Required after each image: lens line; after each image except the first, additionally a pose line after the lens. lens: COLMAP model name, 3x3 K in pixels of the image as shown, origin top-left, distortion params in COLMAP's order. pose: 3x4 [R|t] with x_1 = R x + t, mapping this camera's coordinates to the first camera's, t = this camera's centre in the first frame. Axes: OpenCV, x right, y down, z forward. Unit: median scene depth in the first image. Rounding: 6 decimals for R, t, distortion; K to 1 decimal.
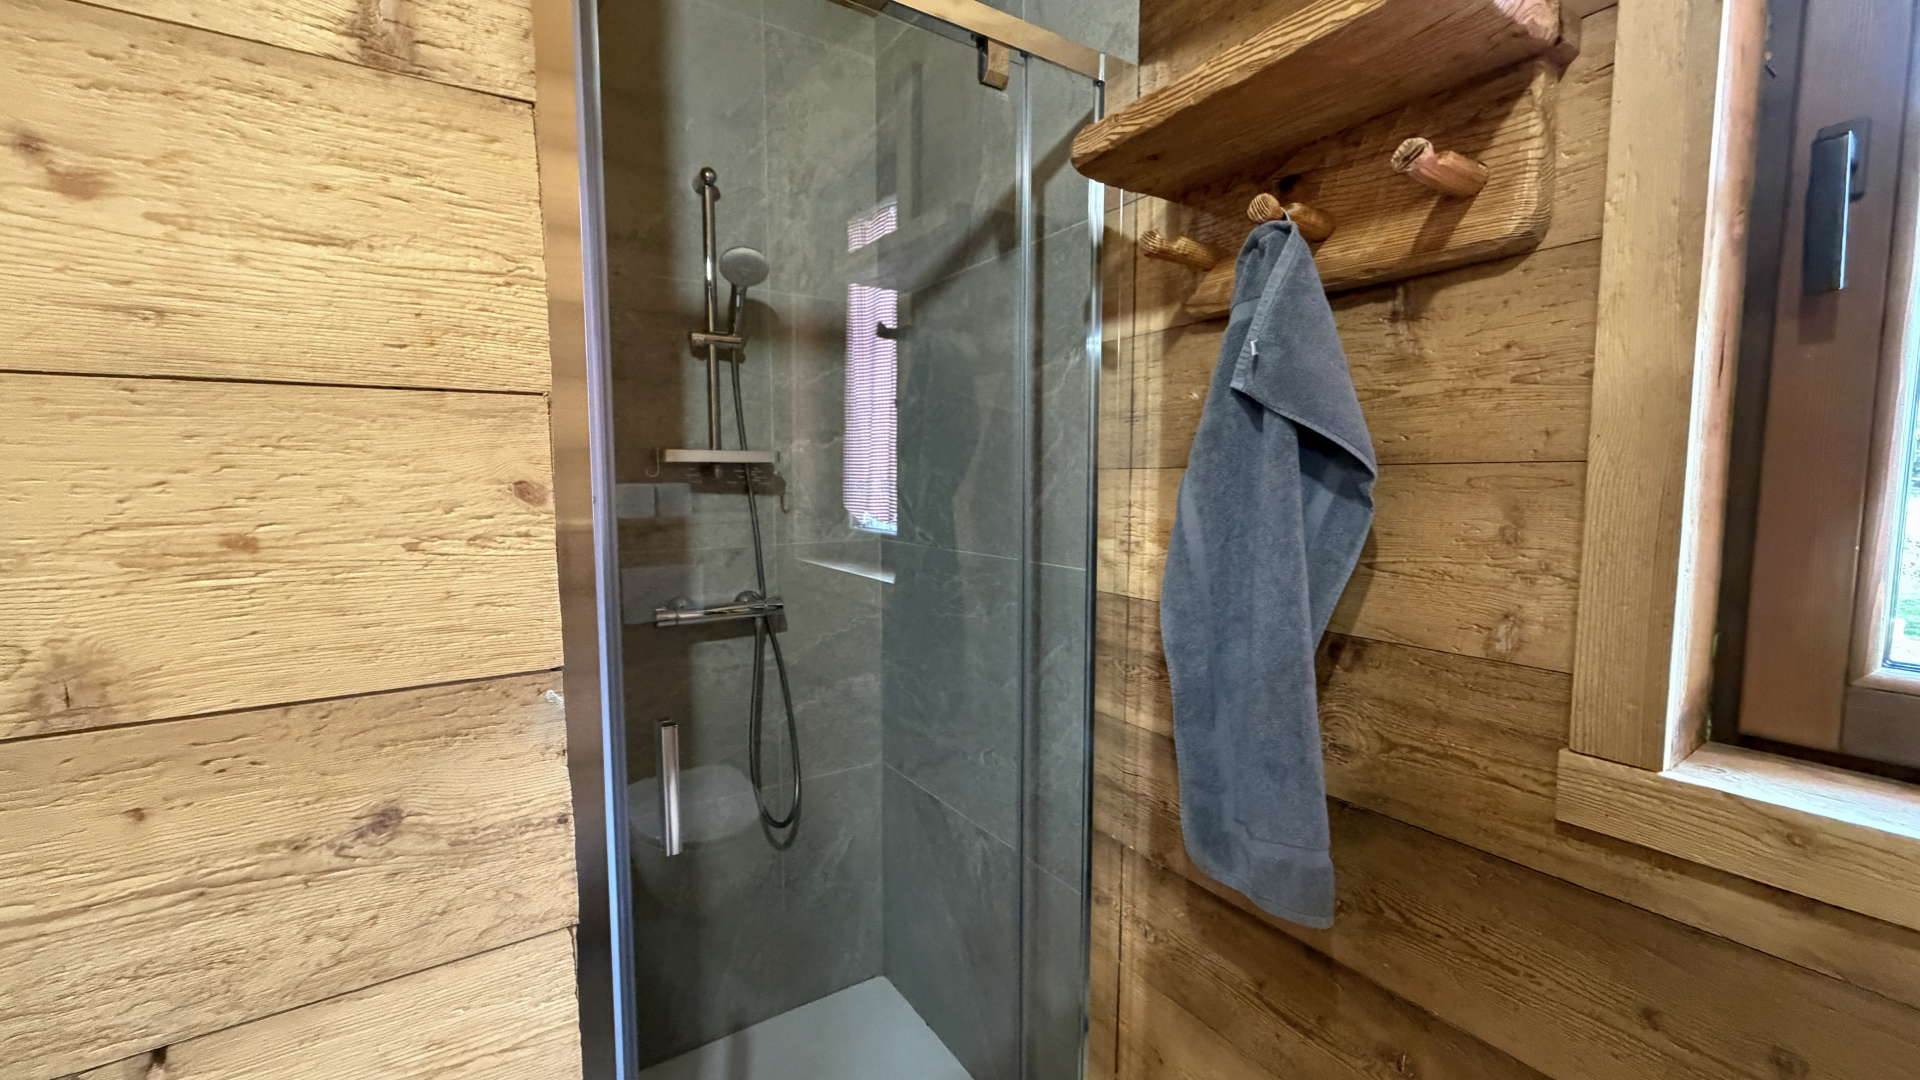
lens RADIAL K [[766.3, 0, 952.8], [0, 766.3, 540.4], [0, 0, 1]] dist [0.002376, 0.000019]
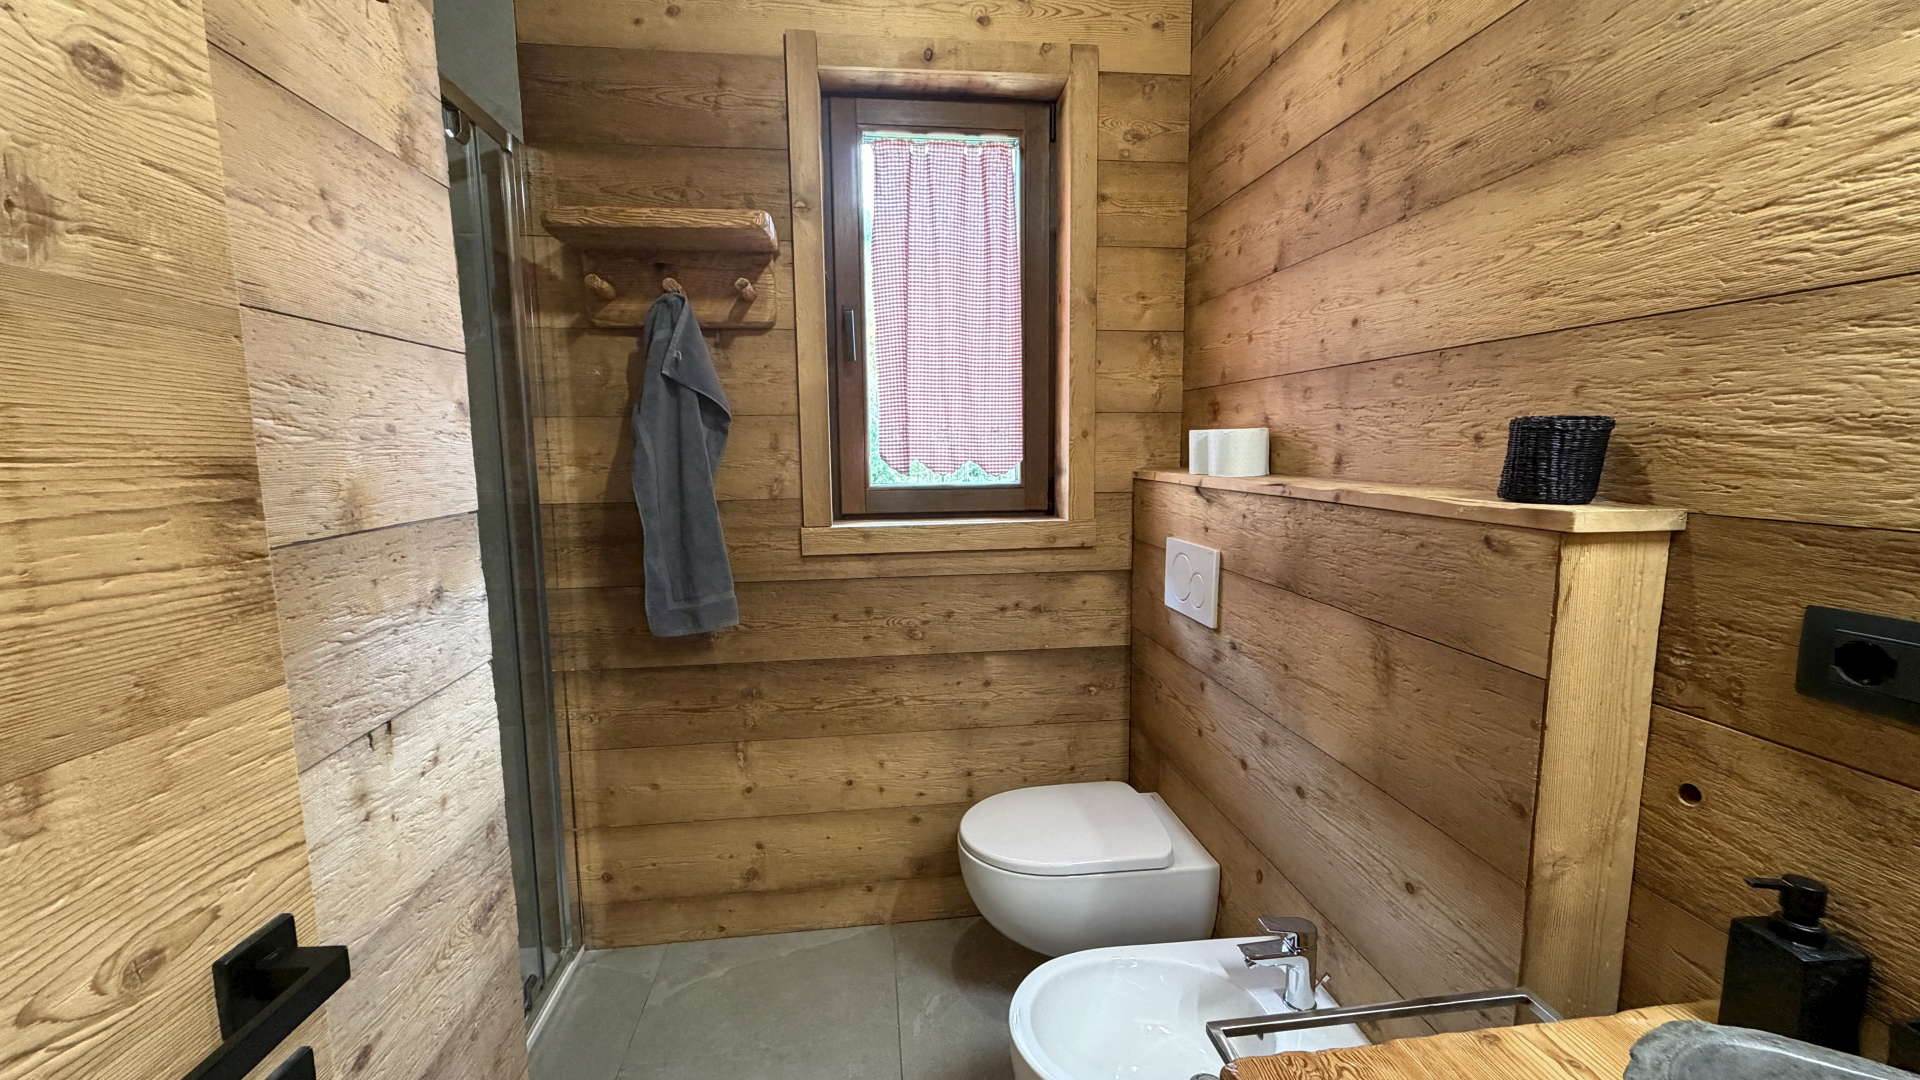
lens RADIAL K [[766.3, 0, 959.7], [0, 766.3, 542.1], [0, 0, 1]] dist [0.002376, 0.000019]
pose [[0.435075, -0.115290, 0.892983, -1.135722], [0.085789, 0.992564, 0.086349, 0.127622], [-0.896298, 0.039040, 0.441731, -0.541092]]
